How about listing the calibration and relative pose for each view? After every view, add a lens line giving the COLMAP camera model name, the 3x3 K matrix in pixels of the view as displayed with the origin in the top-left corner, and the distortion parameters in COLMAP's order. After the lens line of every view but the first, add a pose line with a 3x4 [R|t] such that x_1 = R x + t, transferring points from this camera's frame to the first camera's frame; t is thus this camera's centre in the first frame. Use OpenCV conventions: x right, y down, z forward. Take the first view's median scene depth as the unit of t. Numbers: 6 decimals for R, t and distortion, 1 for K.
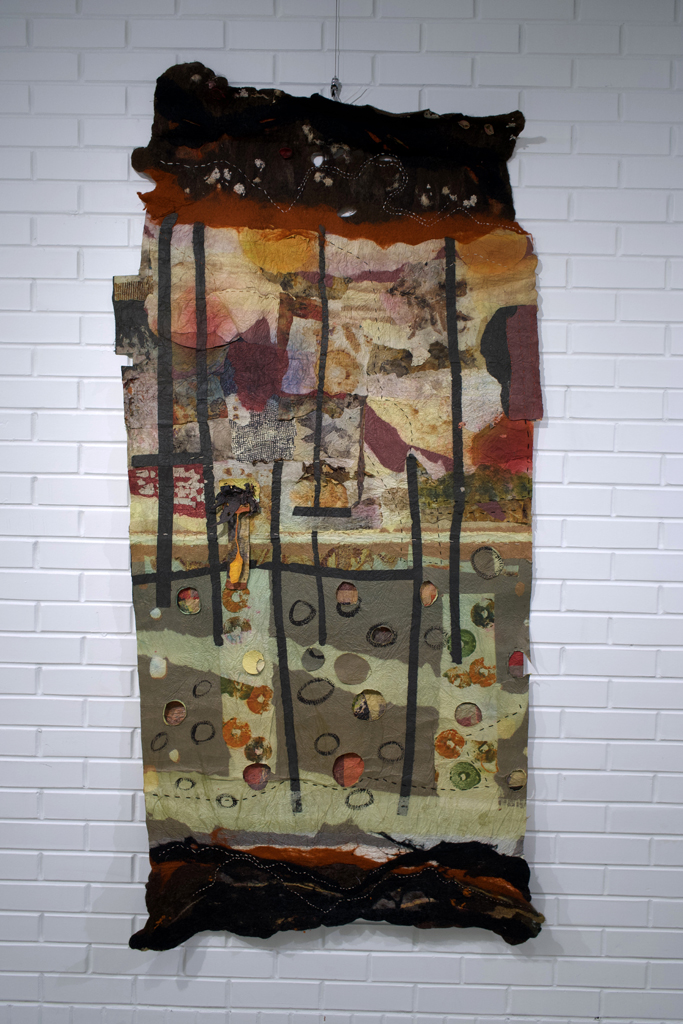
lens RADIAL K [[850.1, 0, 341.5], [0, 850.1, 512.0], [0, 0, 1]] dist [-0.007284, -0.007766]
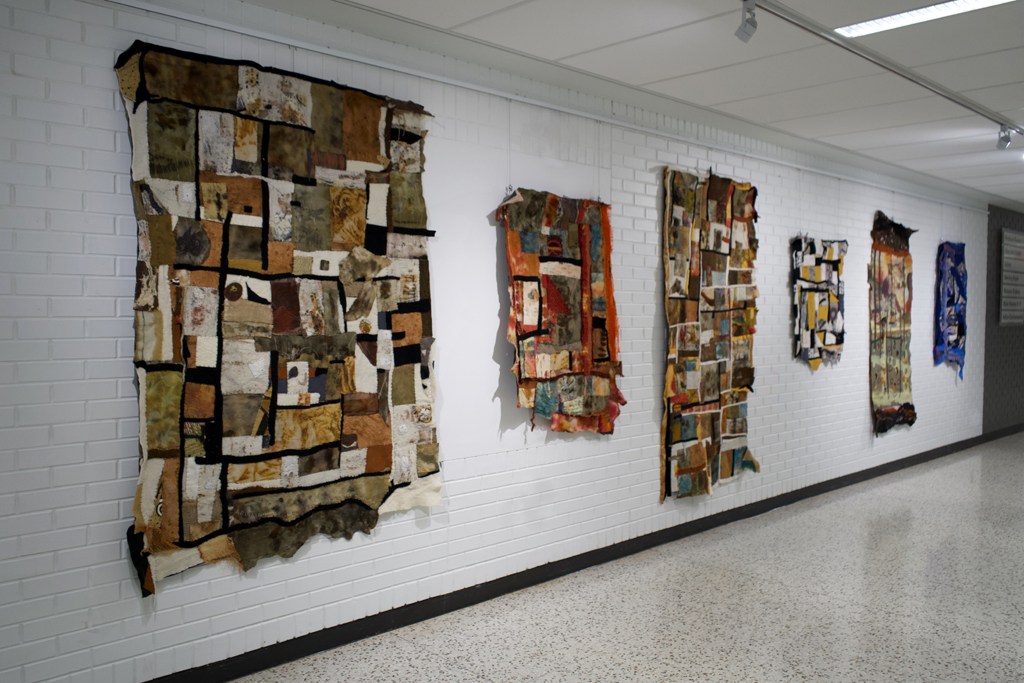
lens RADIAL K [[850.1, 0, 512.0], [0, 850.1, 341.5], [0, 0, 1]] dist [-0.007284, -0.007766]
pose [[0.711235, -0.042055, 0.701695, -4.110058], [0.040647, 0.998999, 0.018674, -0.060995], [-0.701778, 0.015240, 0.712233, -0.594975]]
